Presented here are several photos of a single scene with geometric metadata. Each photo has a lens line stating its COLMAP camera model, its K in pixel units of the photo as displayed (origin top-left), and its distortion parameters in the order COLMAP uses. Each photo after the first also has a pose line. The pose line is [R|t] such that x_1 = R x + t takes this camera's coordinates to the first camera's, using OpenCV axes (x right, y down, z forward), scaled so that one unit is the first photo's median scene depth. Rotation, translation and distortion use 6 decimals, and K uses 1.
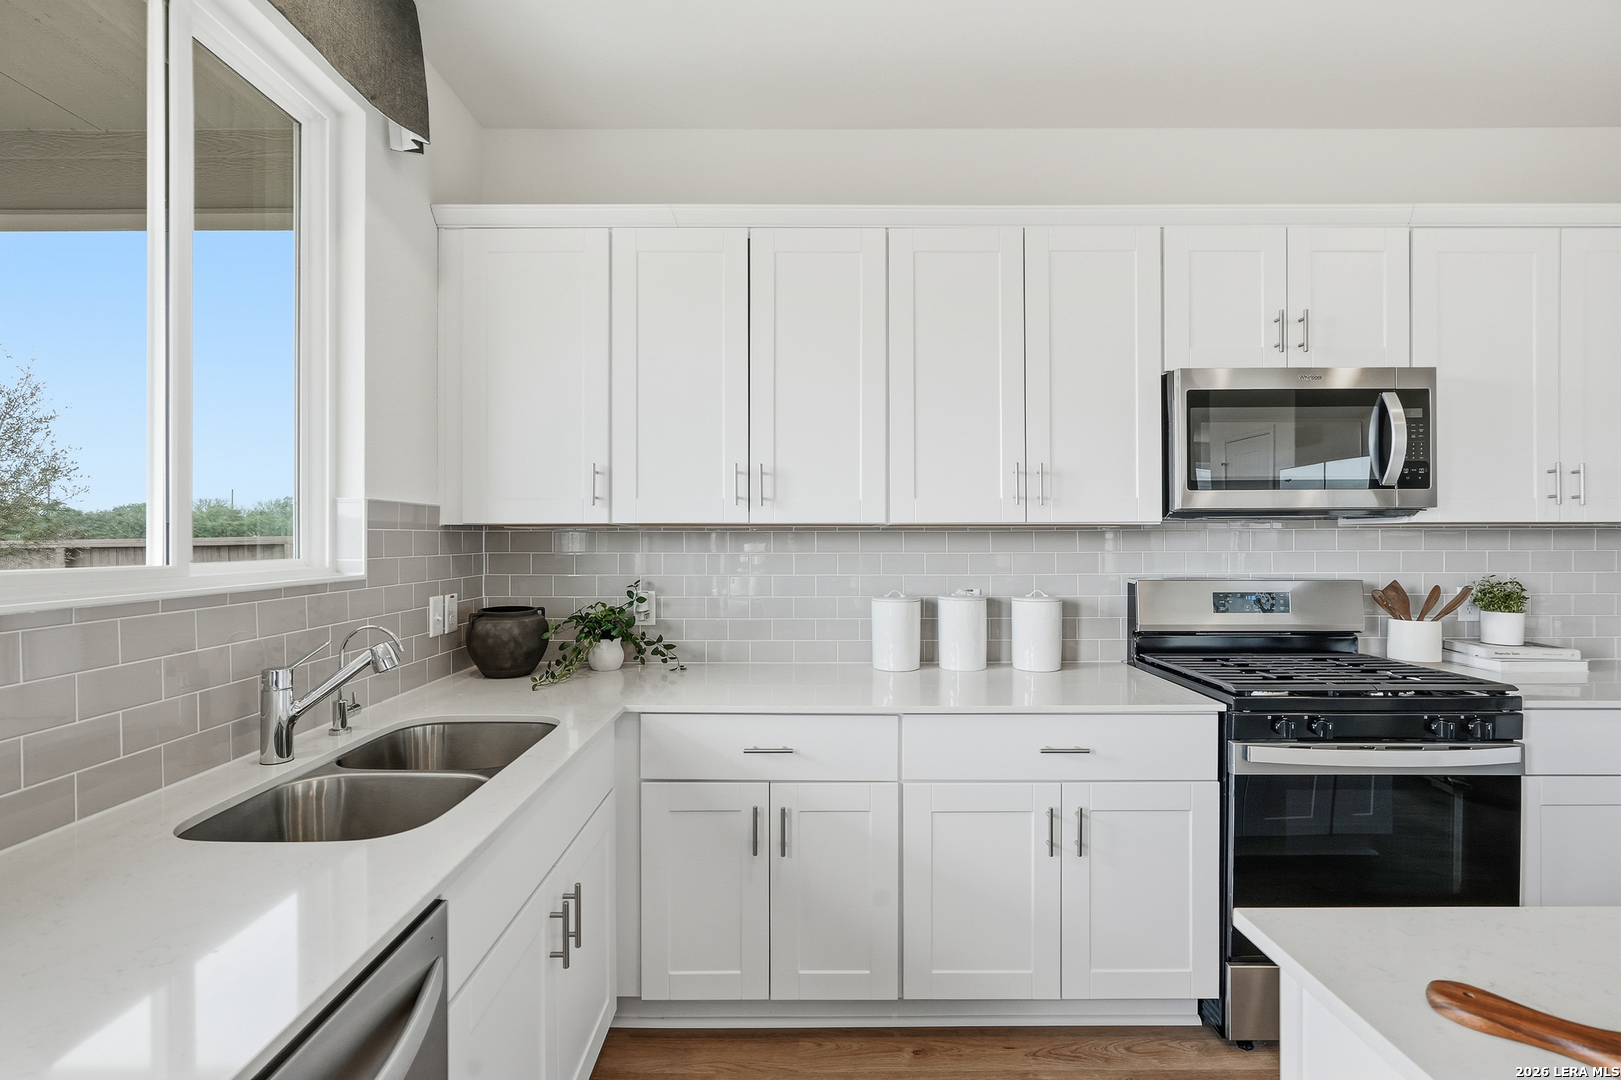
lens RADIAL K [[741.8, 0, 810.5], [0, 741.8, 540.0], [0, 0, 1]] dist [-0.003309, -0.000374]
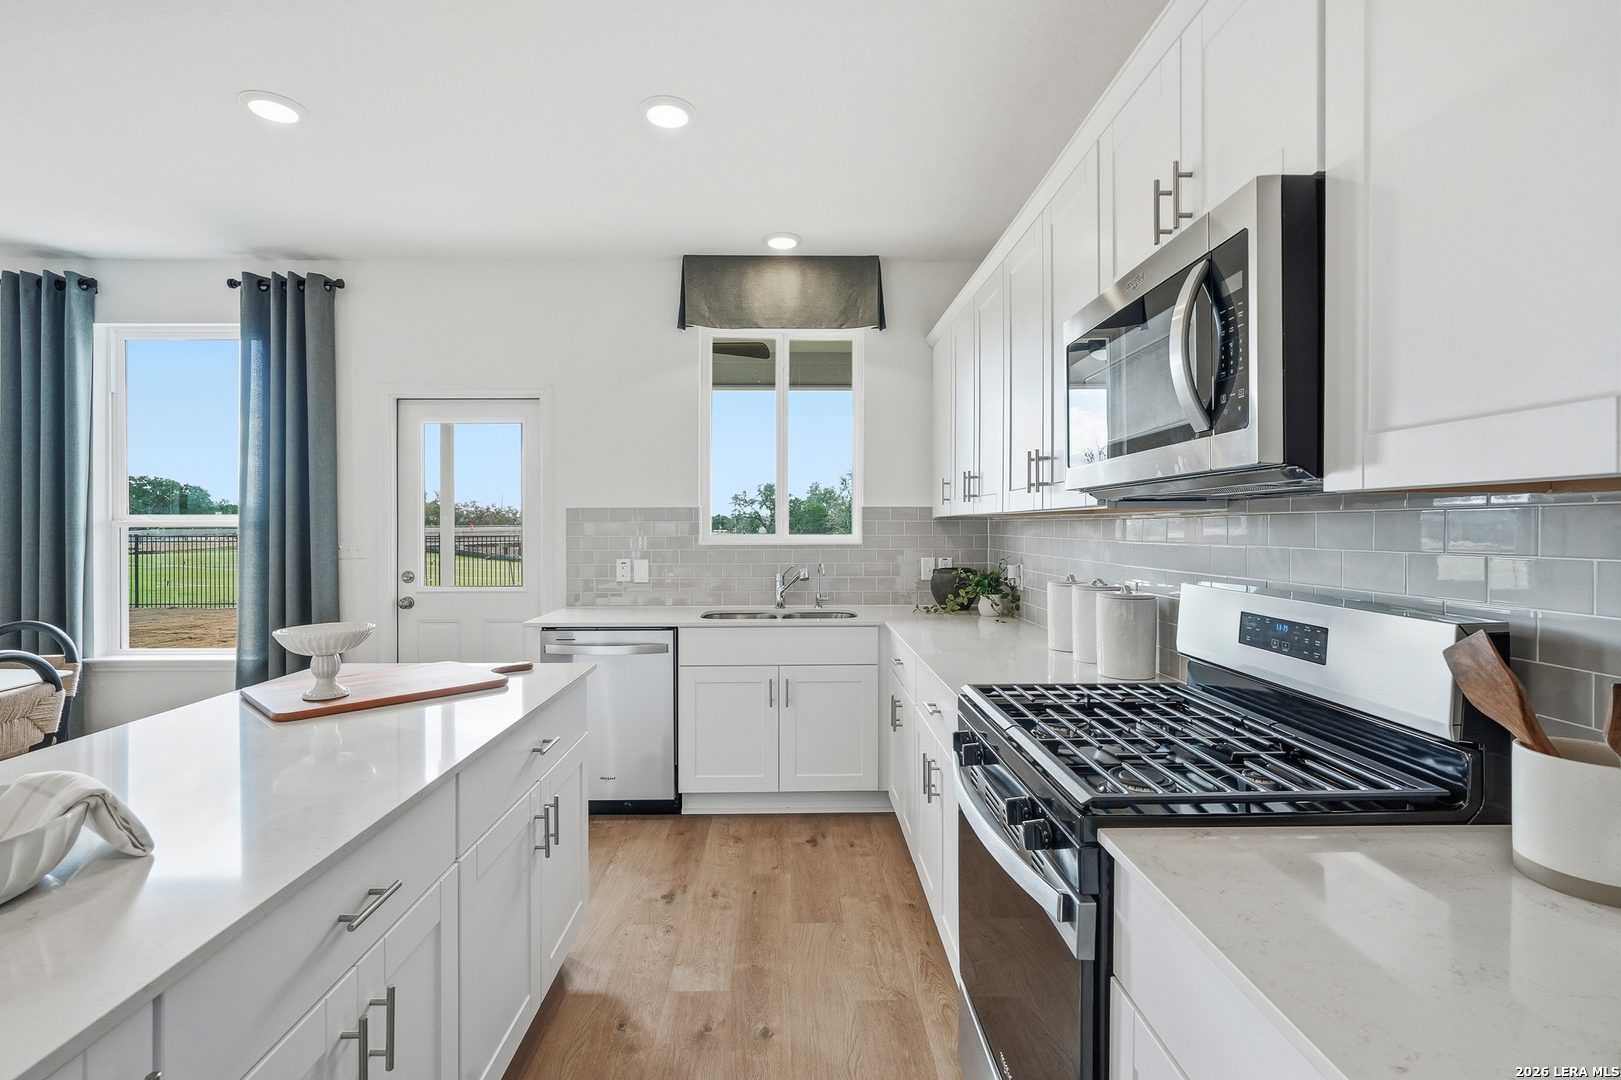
lens RADIAL K [[751.3, 0, 801.5], [0, 751.3, 528.0], [0, 0, 1]] dist [-0.001461, -0.000083]
pose [[0.004243, 0.005044, -0.999978, 1.274935], [-0.001321, 0.999986, 0.005039, -0.002962], [0.999990, 0.001300, 0.004250, 0.668407]]
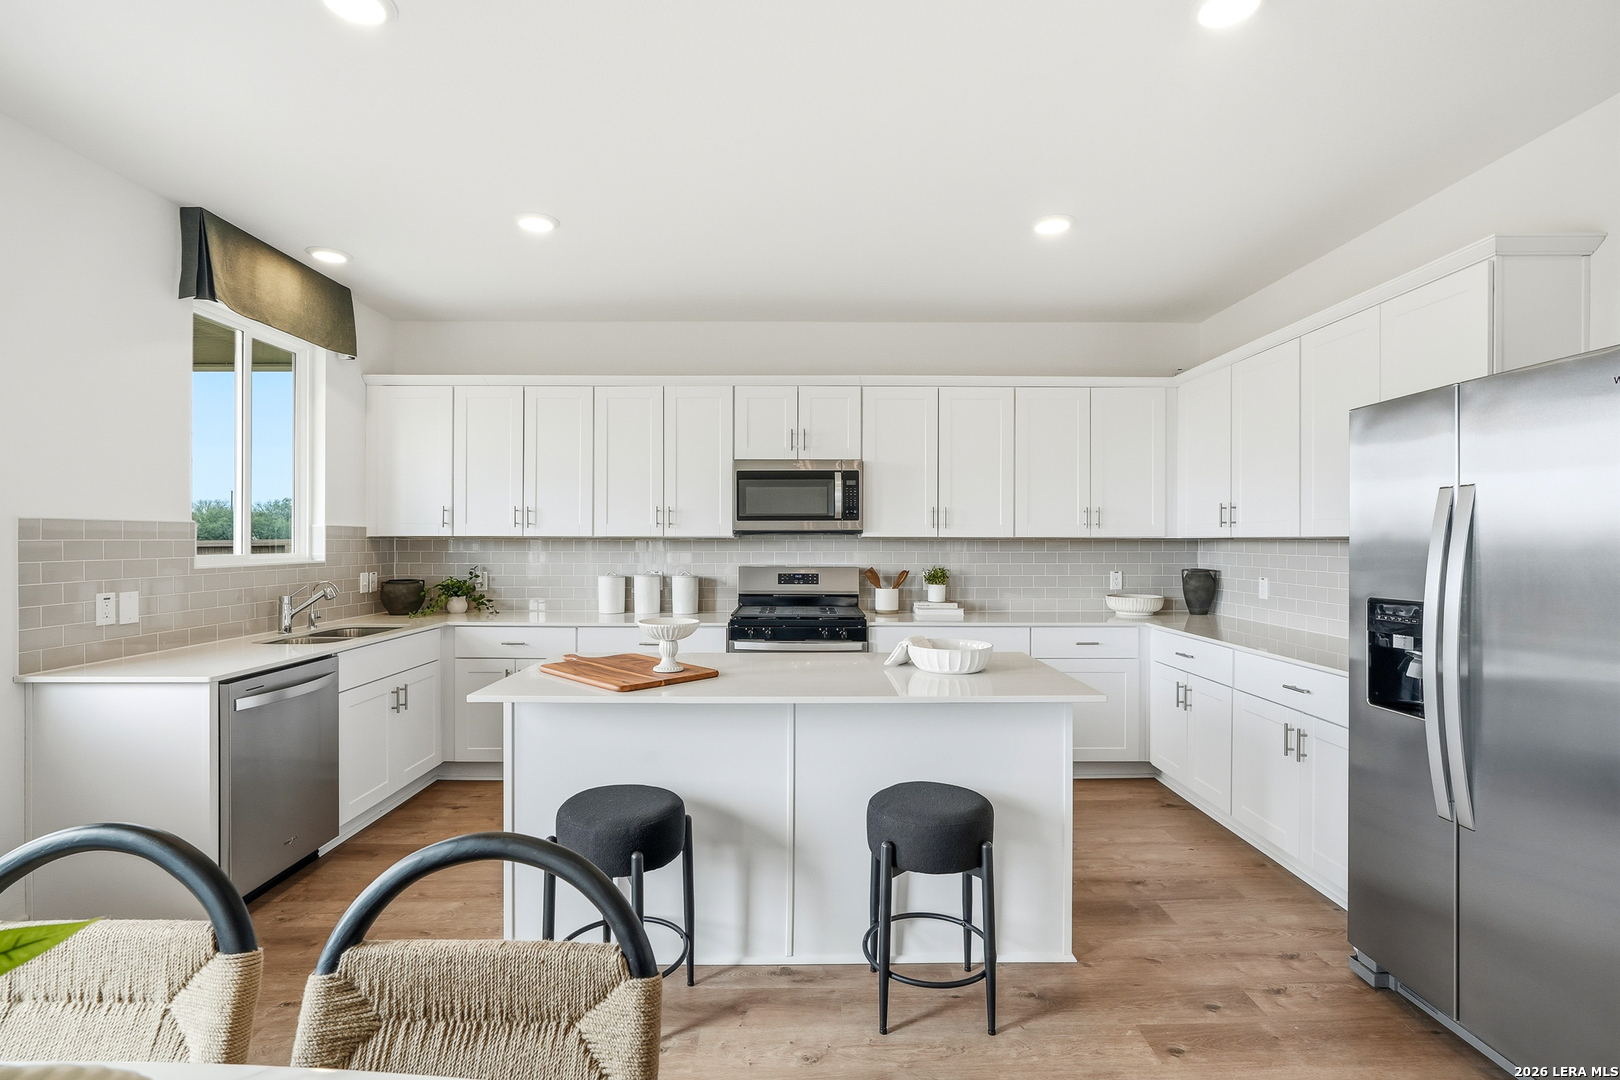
lens RADIAL K [[741.3, 0, 810.0], [0, 741.3, 540.0], [0, 0, 1]] dist [-0.003309, -0.000374]
pose [[0.999993, 0.003567, 0.000872, 0.668811], [-0.003563, 0.999985, -0.004240, -0.006899], [-0.000887, 0.004237, 0.999991, -0.956864]]
